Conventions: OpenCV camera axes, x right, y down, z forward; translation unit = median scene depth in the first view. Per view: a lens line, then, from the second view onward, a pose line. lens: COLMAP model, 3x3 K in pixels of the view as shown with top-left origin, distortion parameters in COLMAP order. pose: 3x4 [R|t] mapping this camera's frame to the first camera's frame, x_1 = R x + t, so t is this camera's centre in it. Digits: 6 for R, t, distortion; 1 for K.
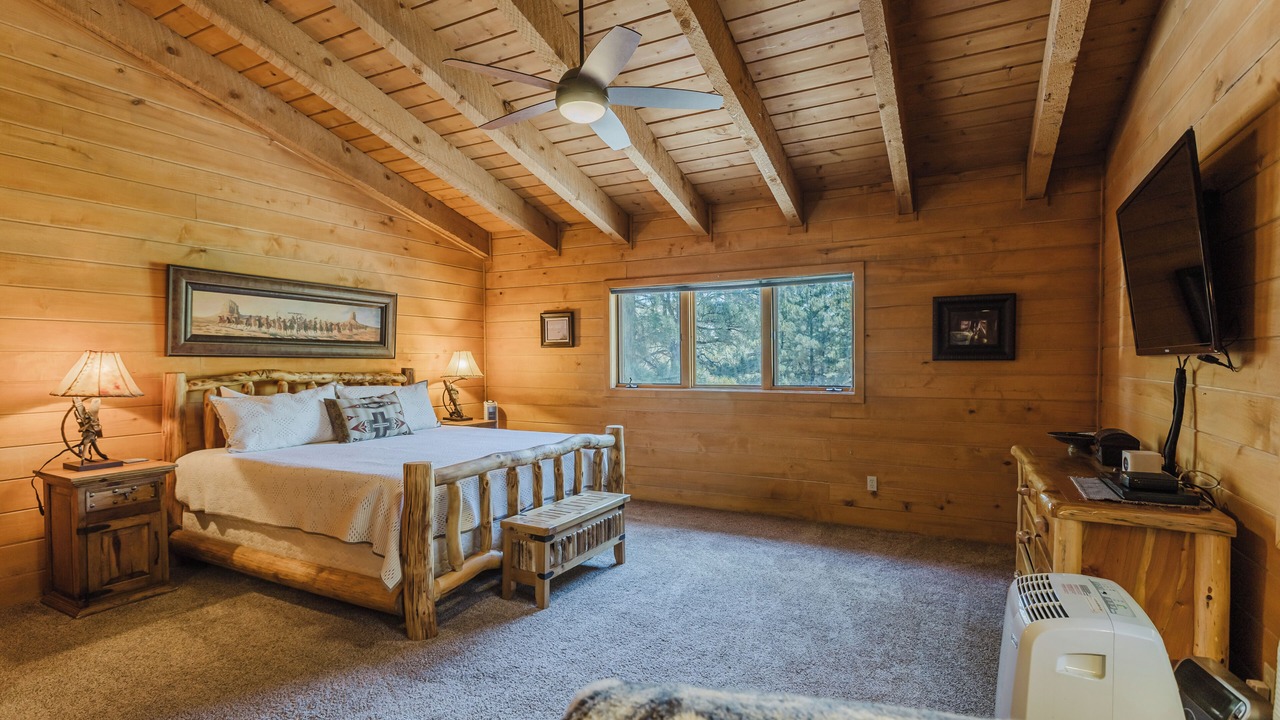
lens RADIAL K [[622.2, 0, 639.8], [0, 622.2, 369.0], [0, 0, 1]] dist [0.000382, 0.000416]
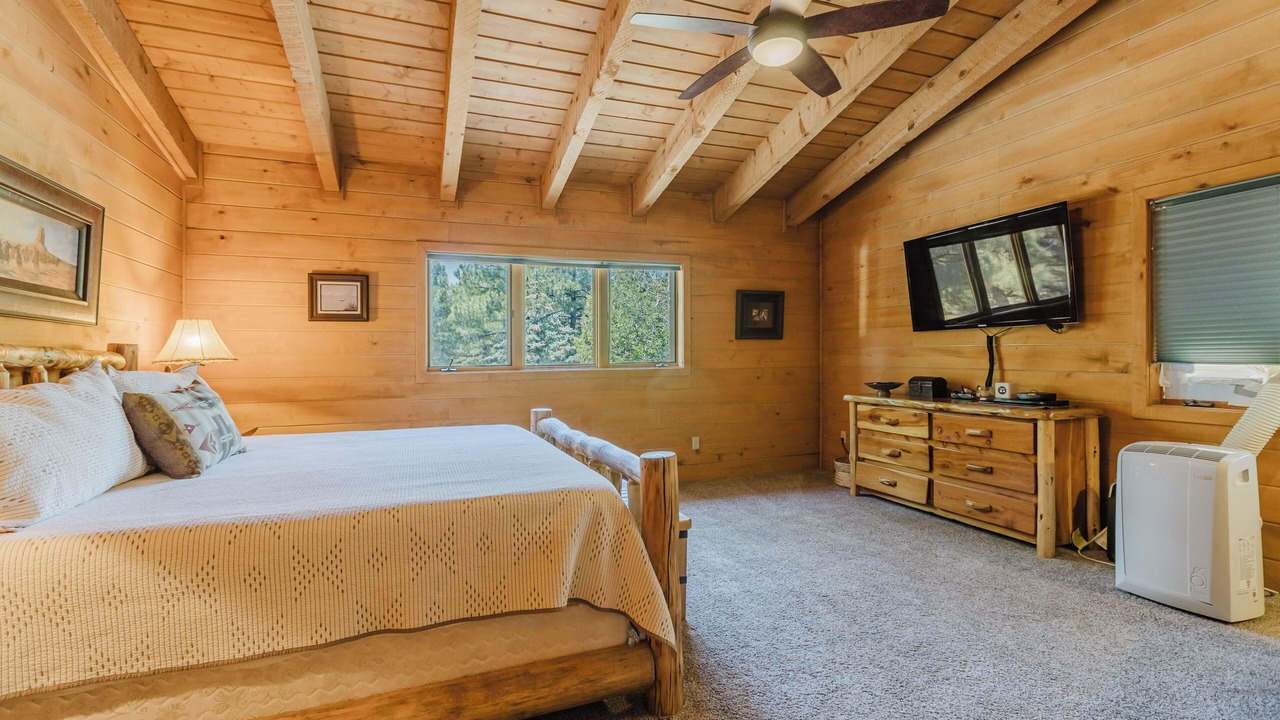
lens RADIAL K [[569.6, 0, 637.7], [0, 569.6, 349.5], [0, 0, 1]] dist [-0.000901, 0.000250]
pose [[0.659935, 0.003526, 0.751315, -0.506903], [0.021756, 0.999480, -0.023801, 0.028826], [-0.751008, 0.032053, 0.659515, 0.353867]]
